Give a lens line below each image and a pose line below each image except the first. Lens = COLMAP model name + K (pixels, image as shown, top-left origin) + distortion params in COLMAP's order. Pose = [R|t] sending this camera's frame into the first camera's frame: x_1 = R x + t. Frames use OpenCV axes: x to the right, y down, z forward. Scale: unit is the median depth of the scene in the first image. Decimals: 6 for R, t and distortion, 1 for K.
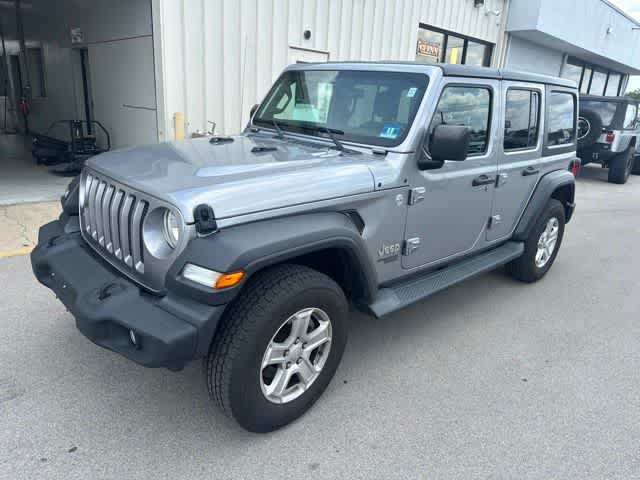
lens RADIAL K [[456.2, 0, 318.2], [0, 456.2, 241.9], [0, 0, 1]] dist [0.028762, -0.031395]
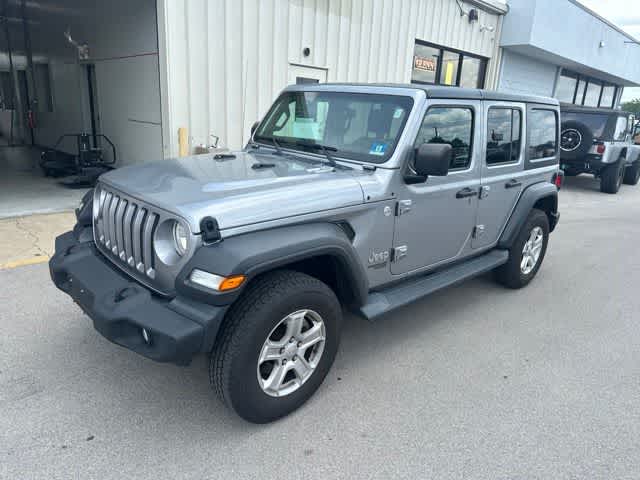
lens RADIAL K [[456.2, 0, 322.1], [0, 456.2, 242.1], [0, 0, 1]] dist [0.028762, -0.031395]
pose [[0.999986, -0.003775, 0.003810, 0.016987], [0.003851, 0.999791, -0.020083, 0.002968], [-0.003733, 0.020098, 0.999791, -0.088282]]
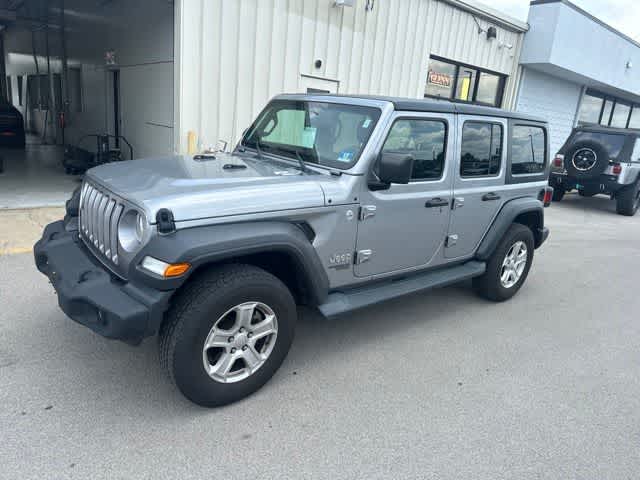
lens RADIAL K [[456.2, 0, 317.9], [0, 456.2, 237.1], [0, 0, 1]] dist [0.028762, -0.031395]
pose [[0.997133, 0.047851, -0.058623, 0.164044], [-0.050905, 0.997362, -0.051747, 0.025021], [0.055992, 0.054583, 0.996938, -0.136703]]
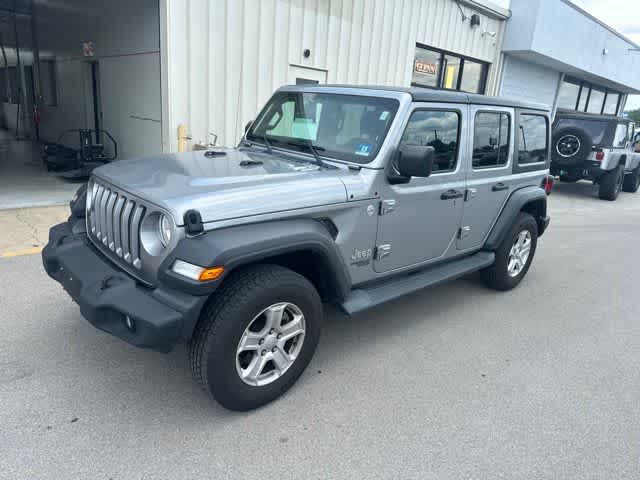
lens RADIAL K [[456.2, 0, 317.8], [0, 456.2, 240.9], [0, 0, 1]] dist [0.028762, -0.031395]
pose [[0.999729, 0.021216, -0.009568, 0.058875], [-0.021448, 0.999462, -0.024827, 0.013668], [0.009036, 0.025026, 0.999646, -0.117963]]
